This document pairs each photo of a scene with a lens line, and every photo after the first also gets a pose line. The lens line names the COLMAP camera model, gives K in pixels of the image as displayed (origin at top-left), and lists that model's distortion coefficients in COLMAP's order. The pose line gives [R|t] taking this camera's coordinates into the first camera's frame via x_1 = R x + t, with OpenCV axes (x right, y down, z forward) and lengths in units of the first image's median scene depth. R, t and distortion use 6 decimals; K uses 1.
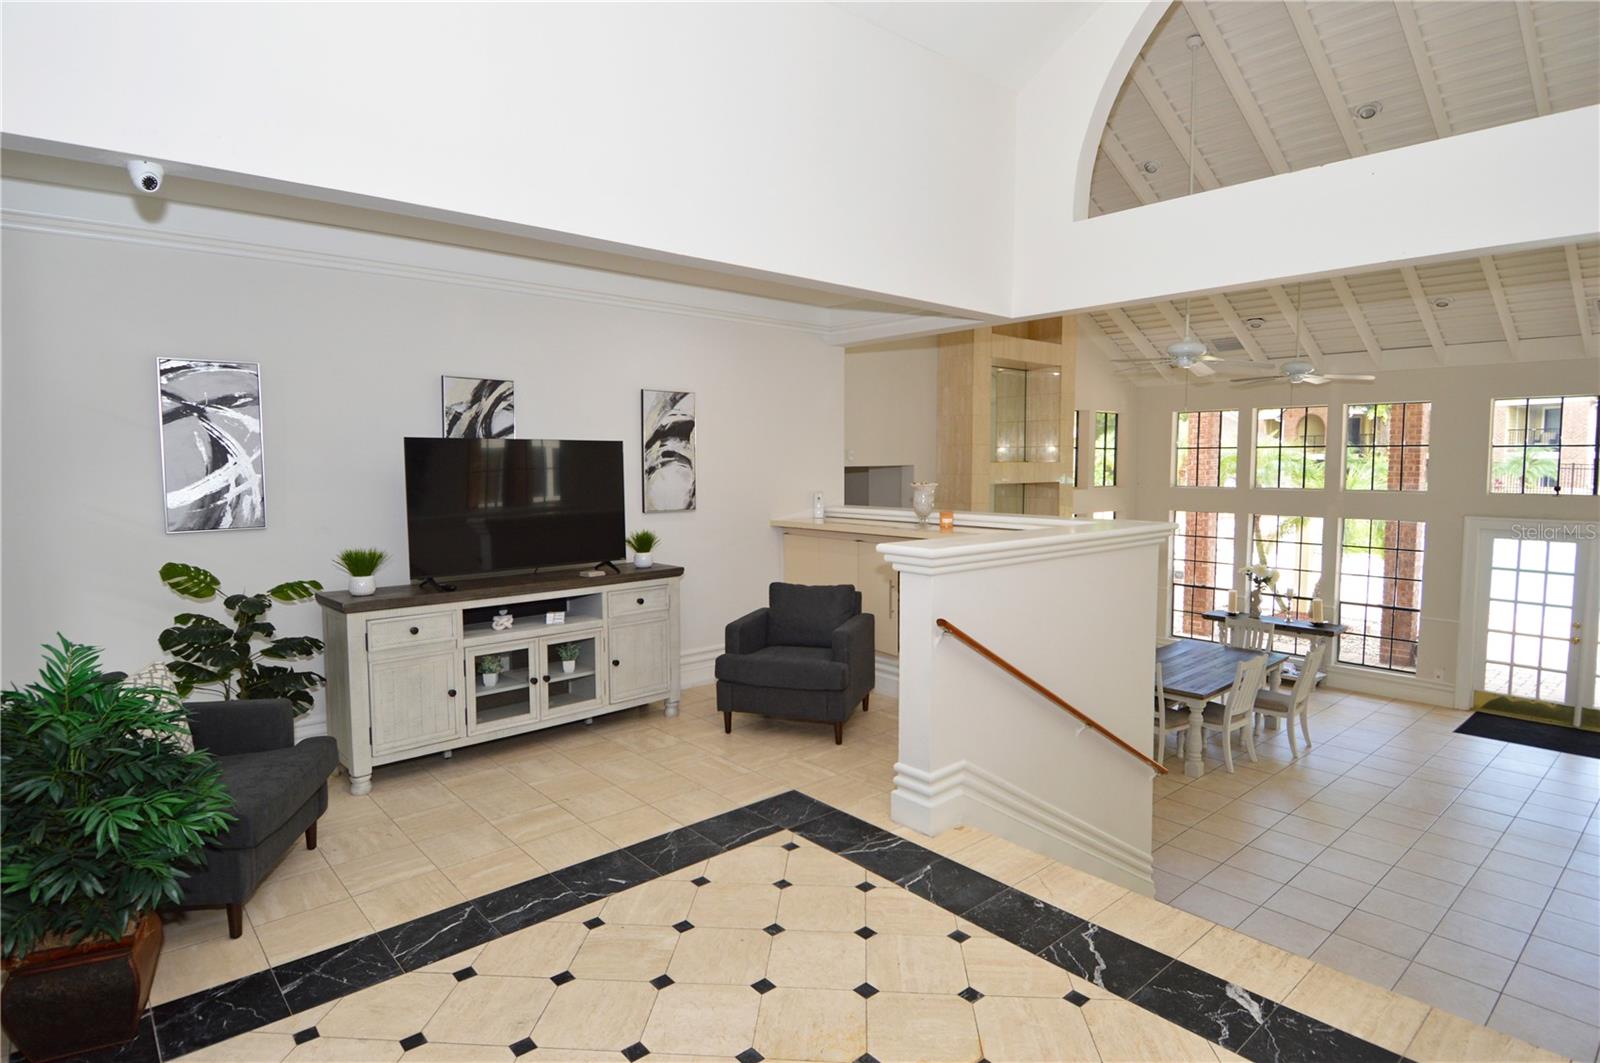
lens RADIAL K [[846.8, 0, 800.0], [0, 846.8, 531.5], [0, 0, 1]] dist [0.002684, 0.000468]
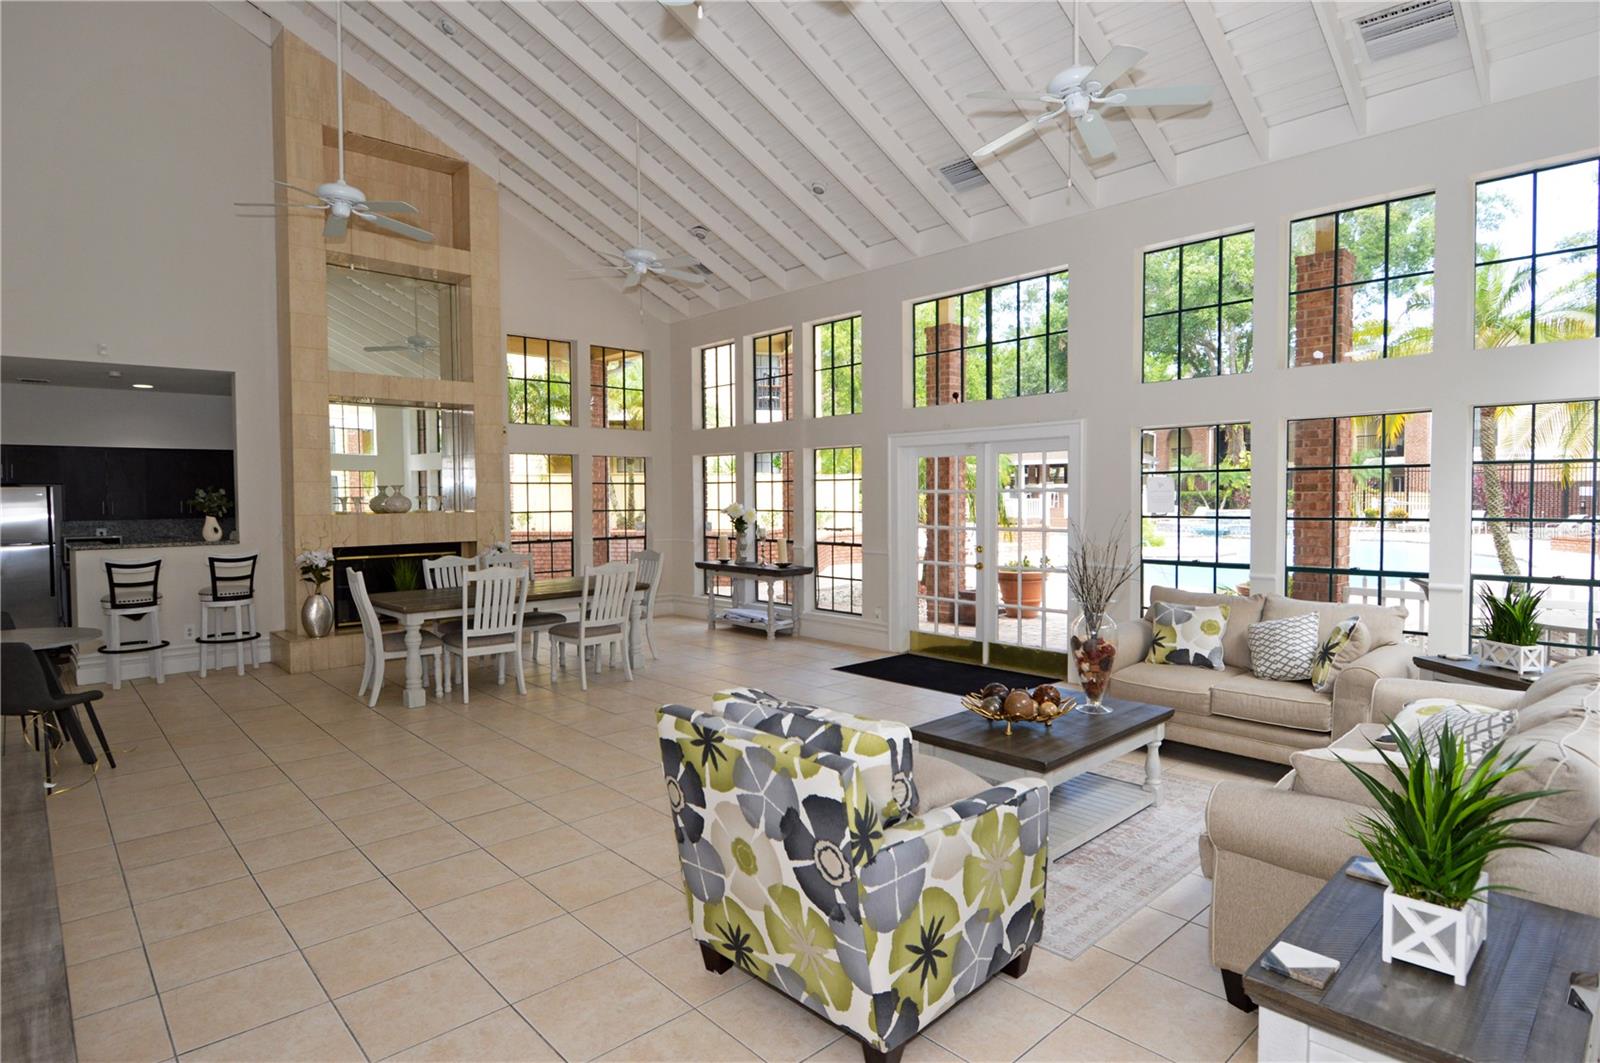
lens RADIAL K [[846.8, 0, 800.0], [0, 846.8, 531.5], [0, 0, 1]] dist [0.002684, 0.000468]
pose [[0.999535, -0.003281, 0.030314, 0.637890], [0.004491, 0.999192, -0.039950, 0.115022], [-0.030159, 0.040068, 0.998742, 0.102873]]
